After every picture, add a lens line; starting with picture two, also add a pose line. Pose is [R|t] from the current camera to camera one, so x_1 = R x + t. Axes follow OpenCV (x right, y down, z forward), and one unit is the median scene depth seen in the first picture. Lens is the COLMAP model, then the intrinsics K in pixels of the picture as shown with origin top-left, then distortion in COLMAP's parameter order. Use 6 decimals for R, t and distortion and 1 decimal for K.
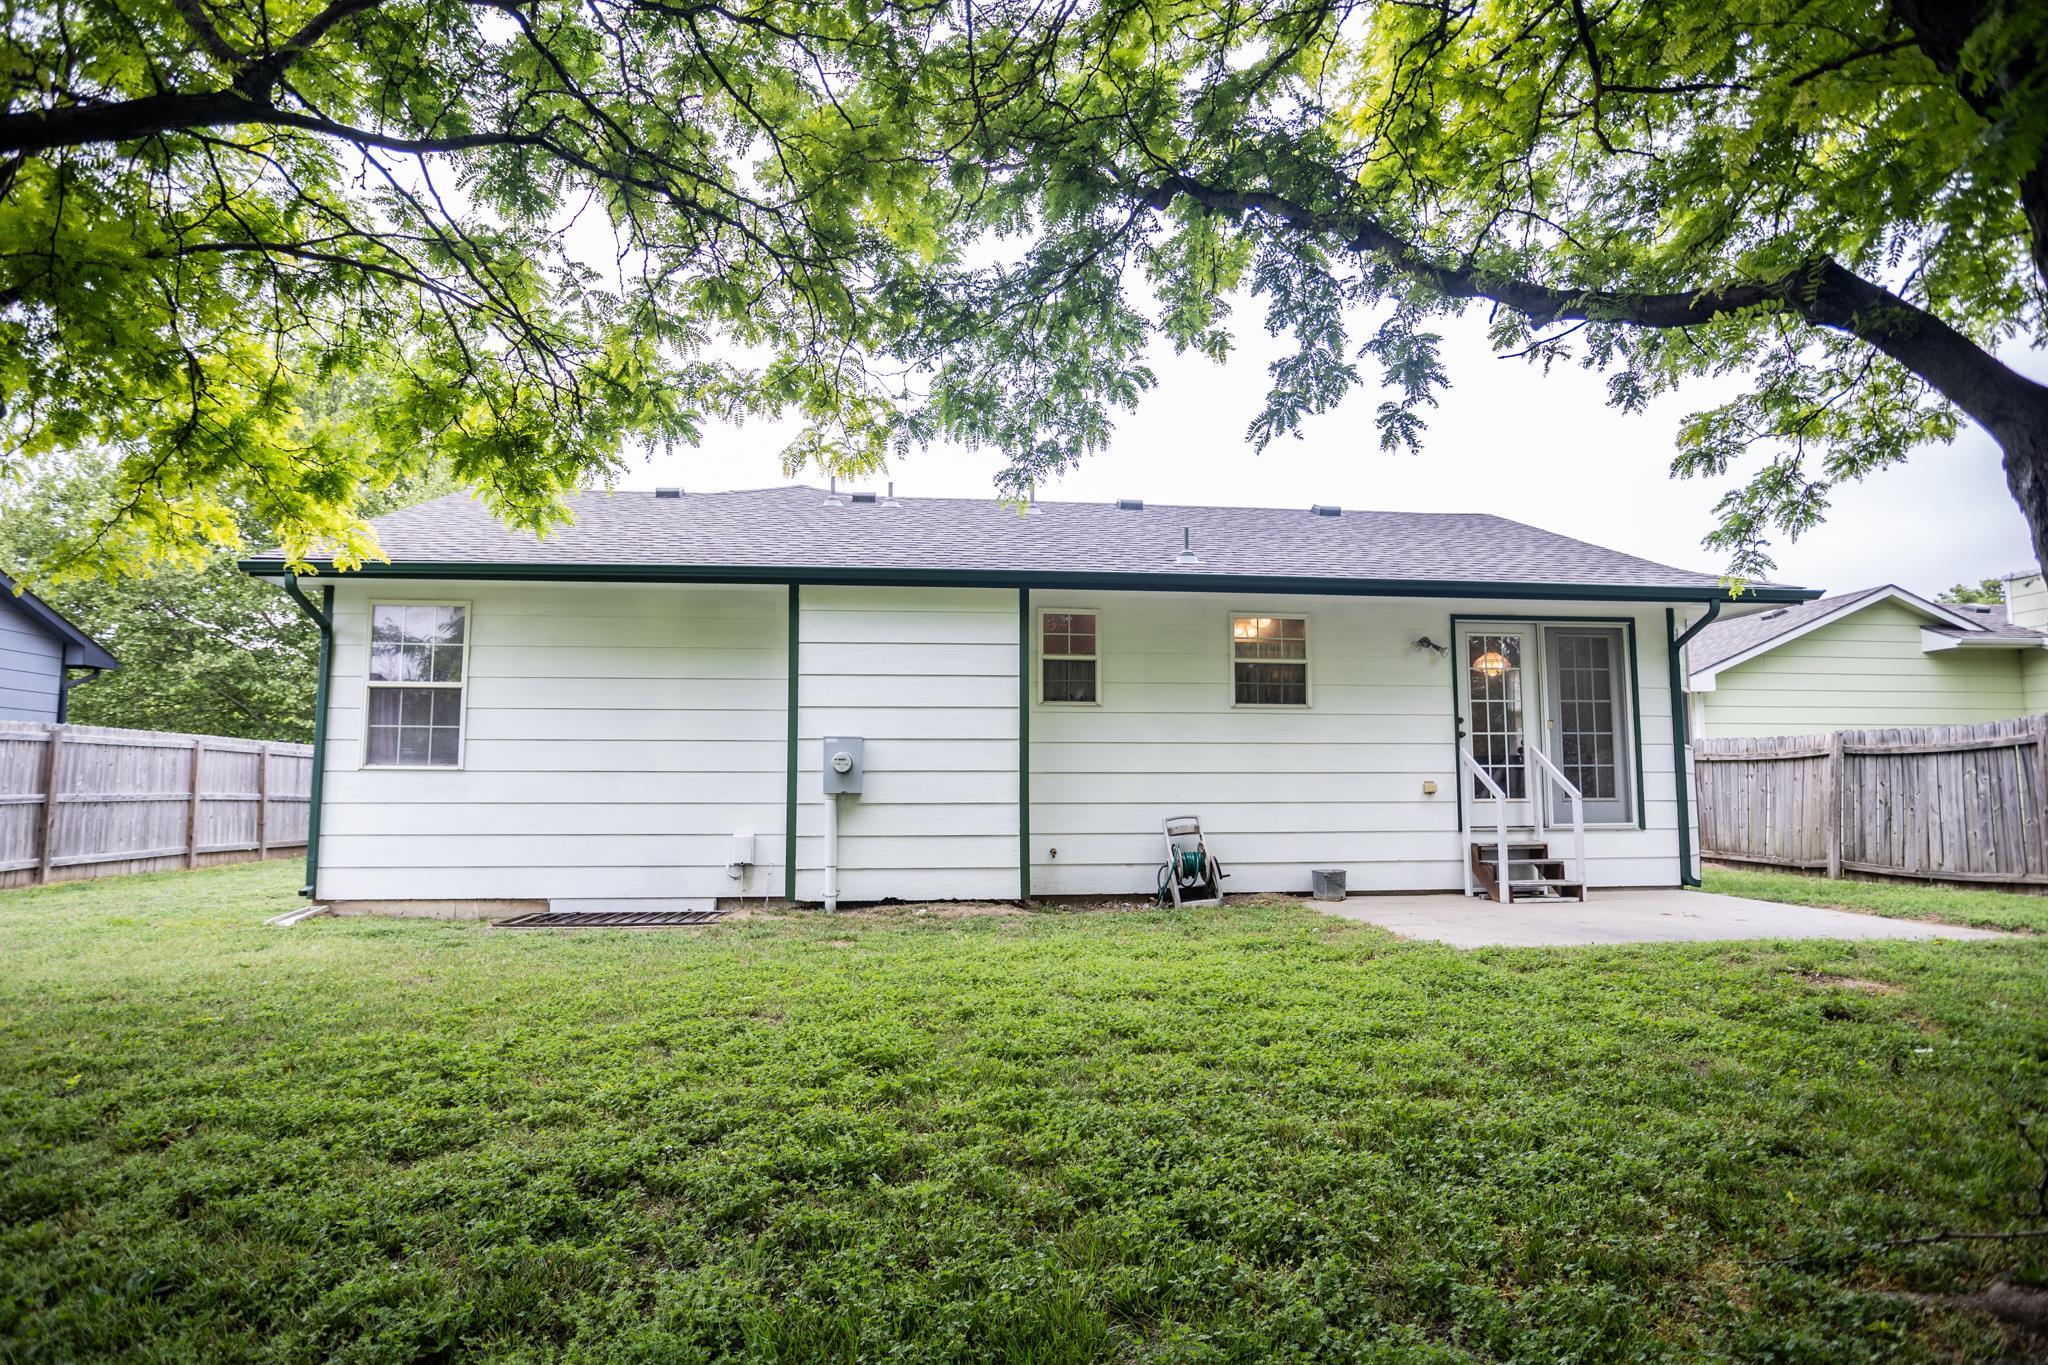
lens RADIAL K [[1051.4, 0, 1024.0], [0, 1051.4, 682.5], [0, 0, 1]] dist [-0.011103, -0.000273]
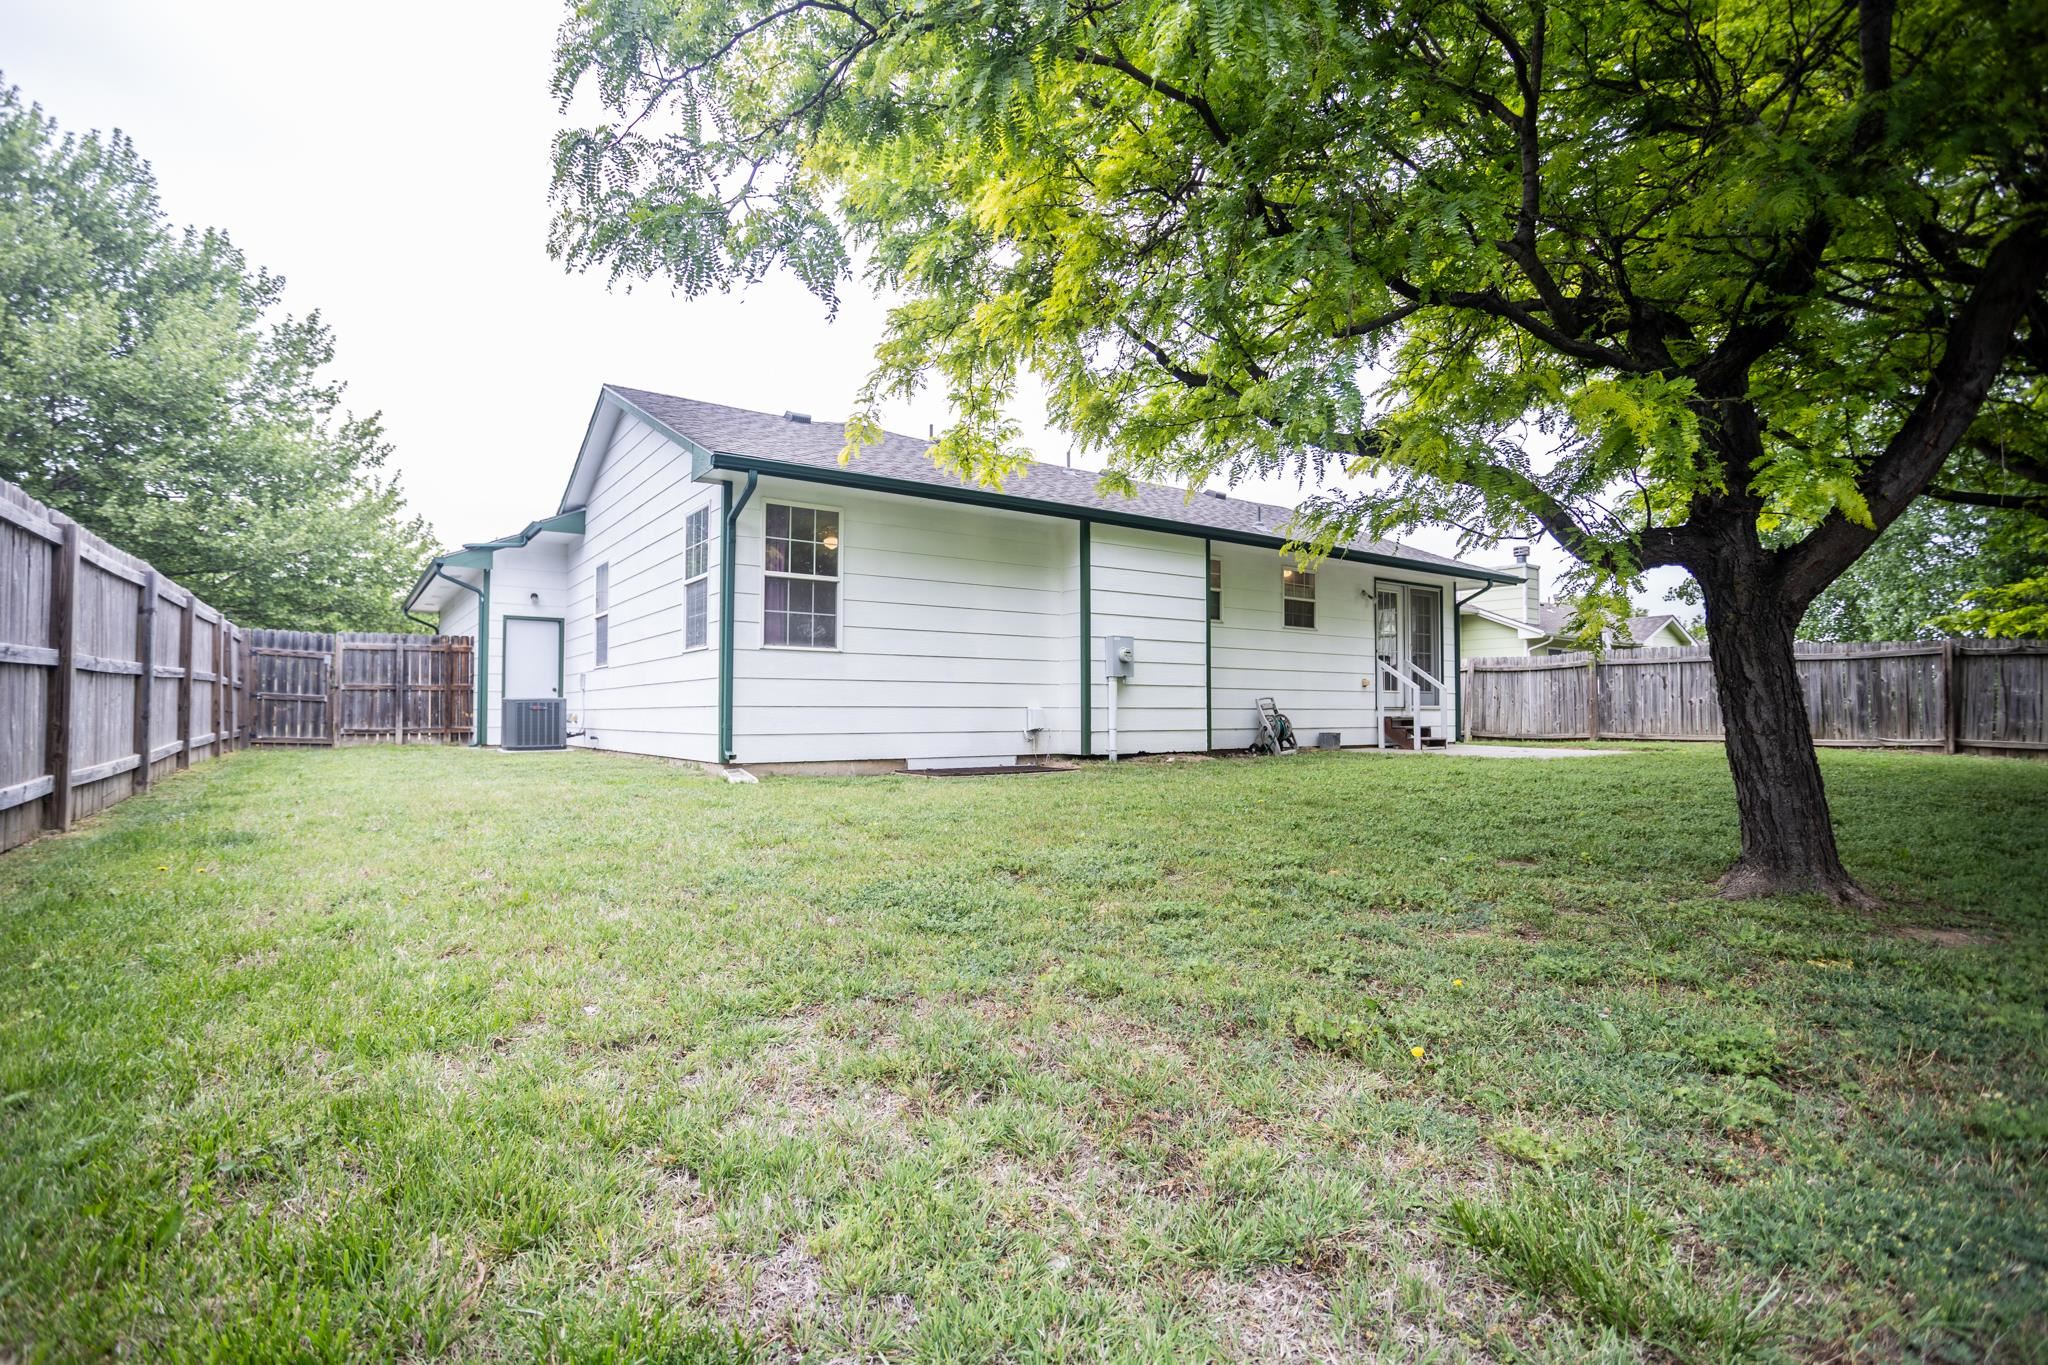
lens RADIAL K [[977.4, 0, 1024.0], [0, 977.4, 682.5], [0, 0, 1]] dist [0.000652, 0.000566]
pose [[0.868401, 0.016893, 0.495574, -0.895546], [-0.054199, 0.996665, 0.061001, 0.039505], [-0.492891, -0.079833, 0.866421, -0.054556]]
